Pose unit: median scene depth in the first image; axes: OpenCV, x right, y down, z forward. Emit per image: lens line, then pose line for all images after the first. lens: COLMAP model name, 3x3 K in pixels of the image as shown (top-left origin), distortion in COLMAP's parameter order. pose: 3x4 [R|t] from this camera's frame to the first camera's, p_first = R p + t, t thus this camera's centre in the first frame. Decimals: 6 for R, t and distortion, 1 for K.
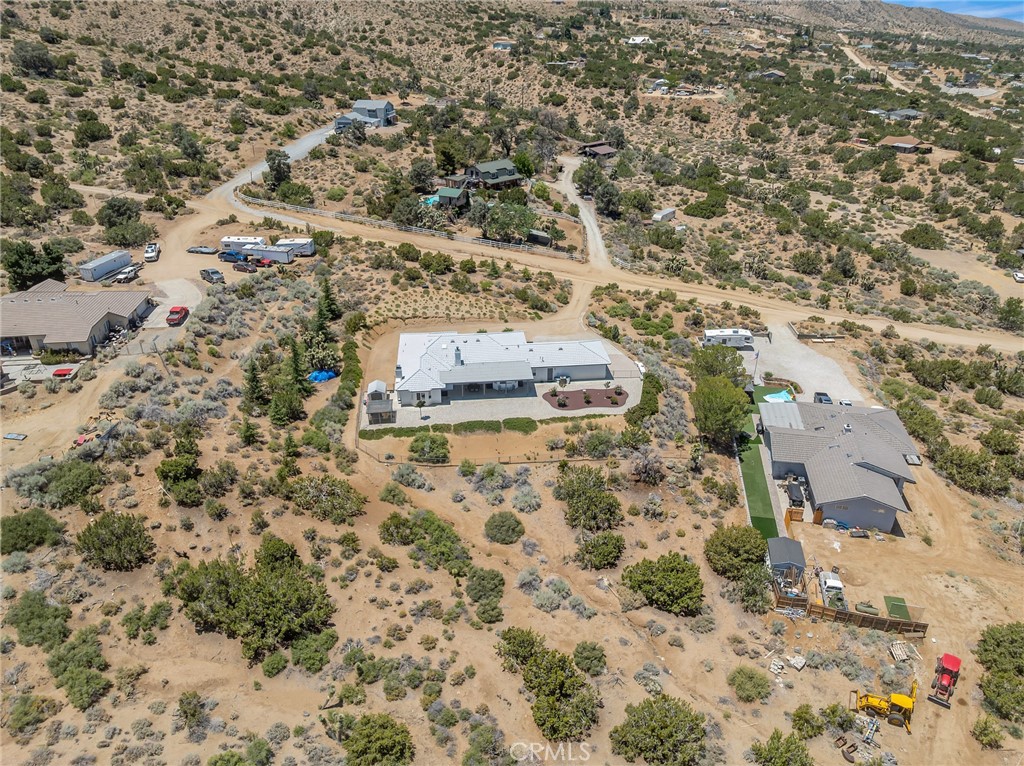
lens RADIAL K [[727.8, 0, 512.0], [0, 727.8, 383.0], [0, 0, 1]] dist [-0.048935, 0.011583]
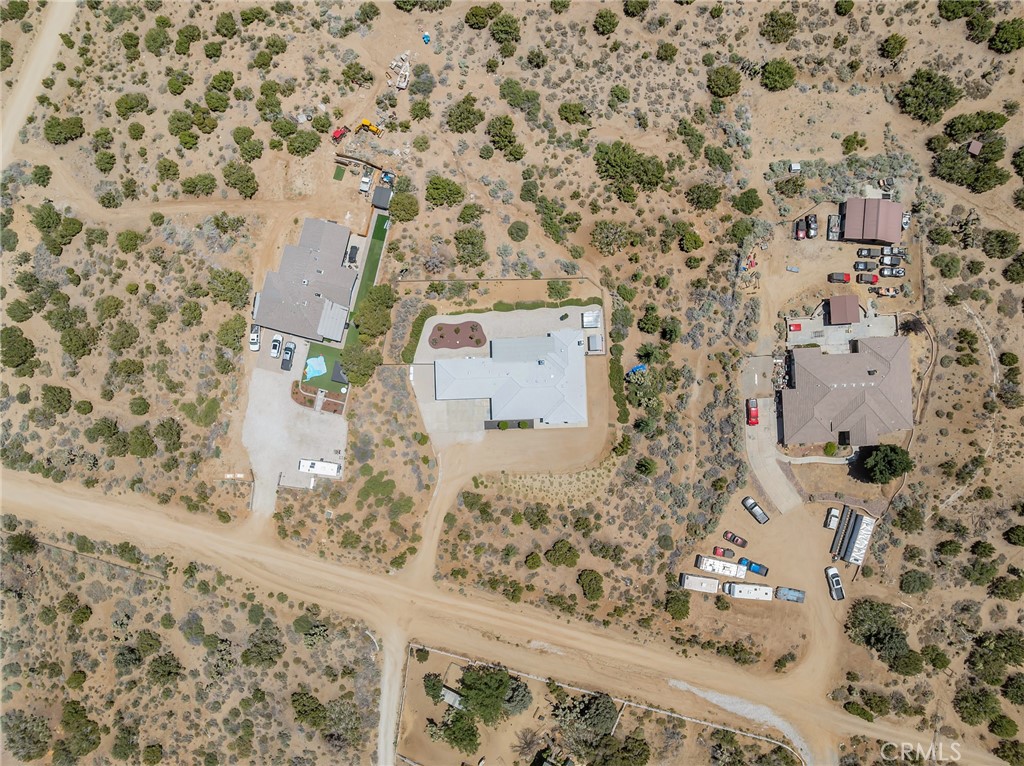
lens RADIAL K [[727.8, 0, 512.0], [0, 727.8, 383.0], [0, 0, 1]] dist [-0.048935, 0.011583]
pose [[-0.997759, -0.066893, 0.001175, -0.013673], [0.030590, -0.440509, 0.897227, -0.986849], [-0.059500, 0.895252, 0.441569, 0.295317]]
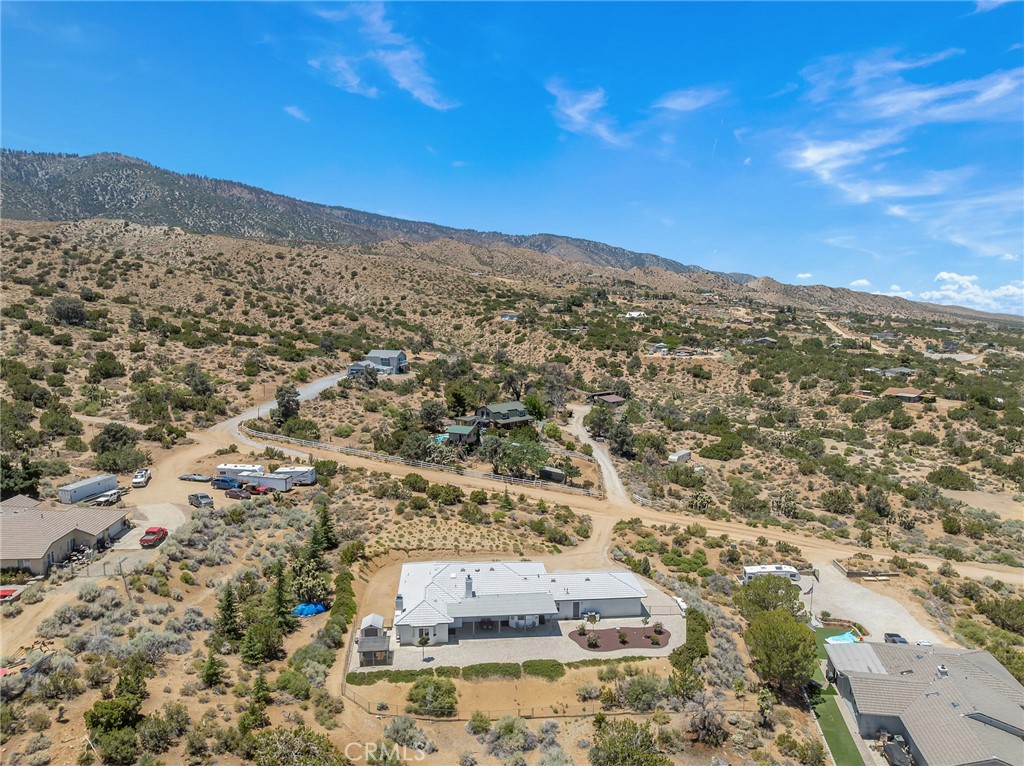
lens RADIAL K [[727.8, 0, 512.0], [0, 727.8, 383.0], [0, 0, 1]] dist [-0.048935, 0.011583]
pose [[0.999976, 0.005638, -0.004117, -0.015472], [-0.006732, 0.934934, -0.354759, 0.030646], [0.001849, 0.354778, 0.934949, 0.081944]]
